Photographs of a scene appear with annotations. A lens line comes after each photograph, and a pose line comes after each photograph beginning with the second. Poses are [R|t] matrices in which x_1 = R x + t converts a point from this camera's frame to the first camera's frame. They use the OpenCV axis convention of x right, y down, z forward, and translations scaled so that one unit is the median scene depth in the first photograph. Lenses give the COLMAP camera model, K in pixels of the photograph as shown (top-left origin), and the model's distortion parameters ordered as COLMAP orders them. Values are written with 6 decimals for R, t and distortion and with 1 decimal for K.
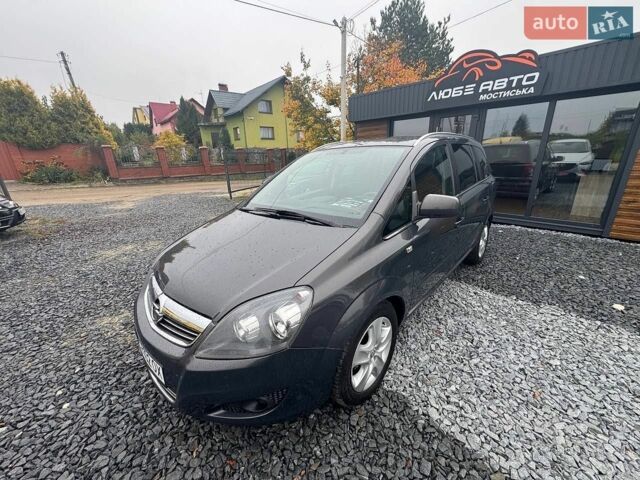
lens RADIAL K [[253.8, 0, 320.2], [0, 253.8, 239.2], [0, 0, 1]] dist [-0.004163, 0.000398]
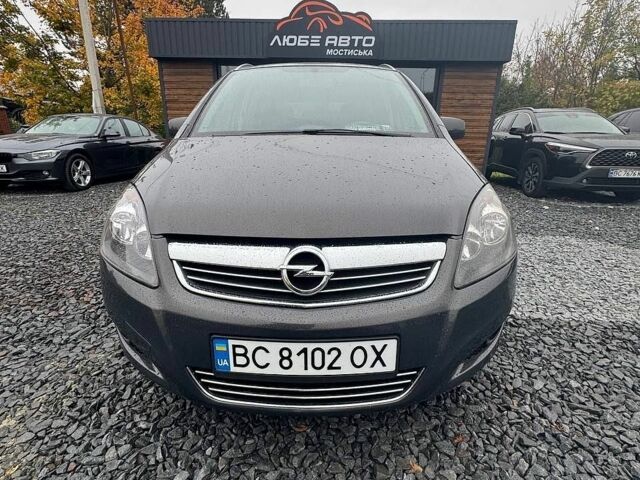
lens RADIAL K [[338.7, 0, 320.3], [0, 338.7, 238.7], [0, 0, 1]] dist [-0.004185, -0.000168]
pose [[0.733145, -0.163634, 0.660092, -0.349129], [0.174989, 0.983330, 0.049408, 0.057954], [-0.657173, 0.079286, 0.749558, 0.142814]]
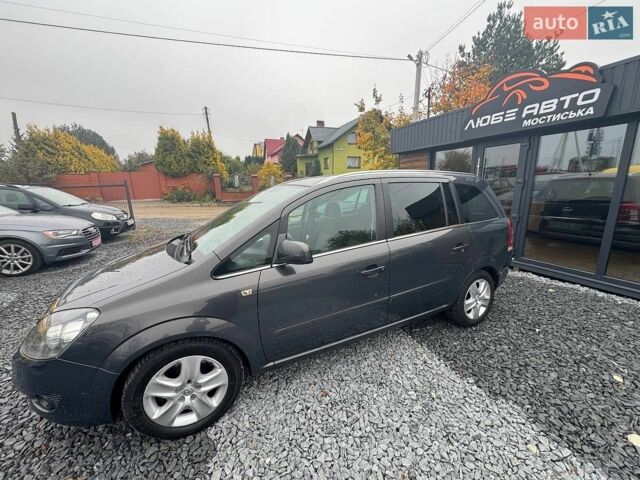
lens RADIAL K [[253.8, 0, 320.5], [0, 253.8, 239.1], [0, 0, 1]] dist [-0.004163, 0.000398]
pose [[0.936988, 0.087444, -0.338241, 0.347140], [-0.120858, 0.989523, -0.078981, -0.045055], [0.327791, 0.114884, 0.937739, 0.058069]]
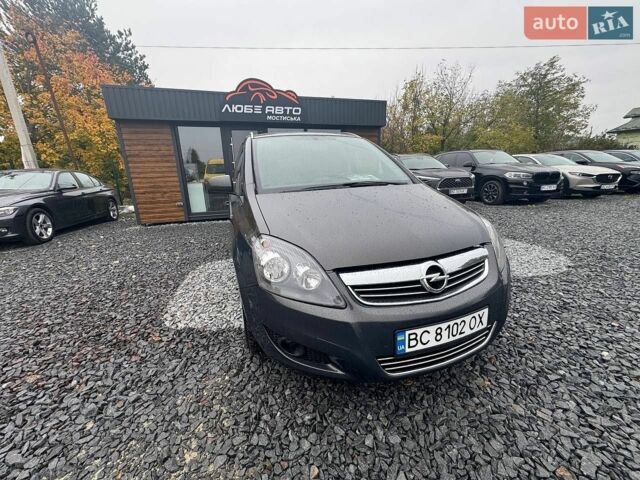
lens RADIAL K [[253.8, 0, 320.3], [0, 253.8, 239.0], [0, 0, 1]] dist [-0.004163, 0.000398]
pose [[0.468836, -0.213967, 0.856978, -0.493354], [0.286049, 0.954711, 0.081876, -0.008610], [-0.835684, 0.206751, 0.508808, 0.278713]]
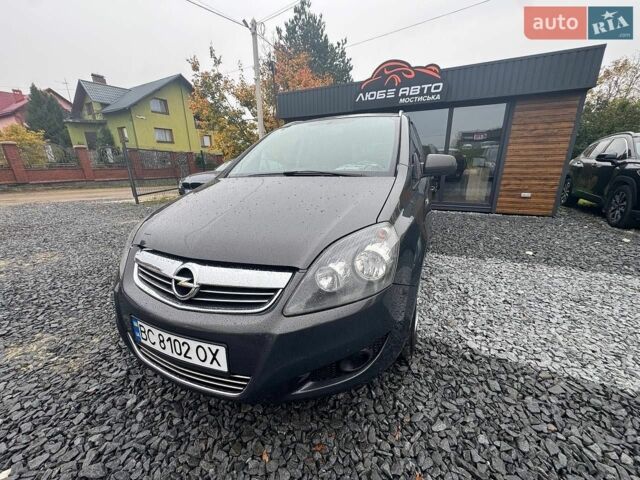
lens RADIAL K [[253.8, 0, 320.1], [0, 253.8, 239.2], [0, 0, 1]] dist [-0.004163, 0.000398]
pose [[0.939925, -0.083207, 0.331085, -0.164105], [0.094770, 0.995320, -0.018906, 0.065878], [-0.327963, 0.049147, 0.943411, 0.055681]]
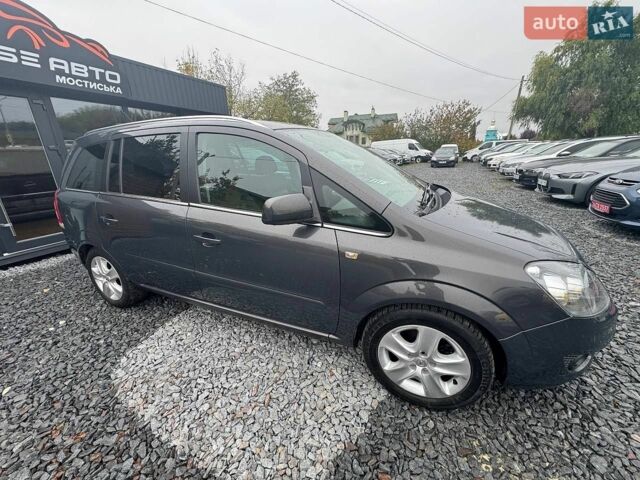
lens RADIAL K [[253.8, 0, 320.3], [0, 253.8, 239.5], [0, 0, 1]] dist [-0.004163, 0.000398]
pose [[-0.333882, -0.262156, 0.905426, -0.417694], [0.328683, 0.867882, 0.372490, -0.195829], [-0.883453, 0.421966, -0.203604, 0.725538]]
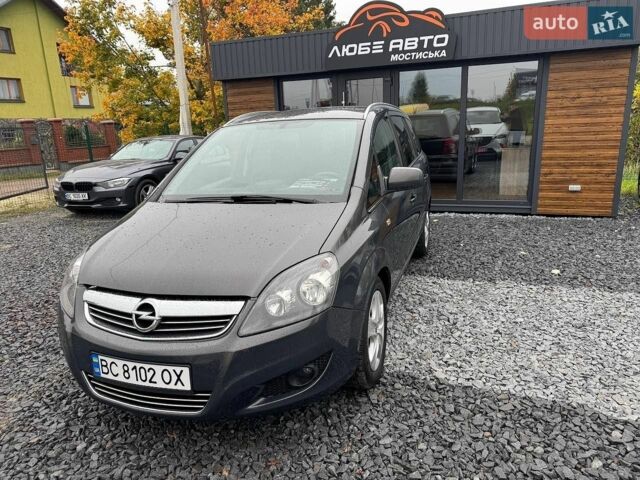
lens RADIAL K [[448.5, 0, 315.5], [0, 448.5, 240.2], [0, 0, 1]] dist [0.030848, -0.033436]
pose [[0.915697, -0.106285, 0.387561, -0.219500], [0.137684, 0.988999, -0.054084, 0.061340], [-0.377549, 0.102885, 0.920256, -0.178204]]
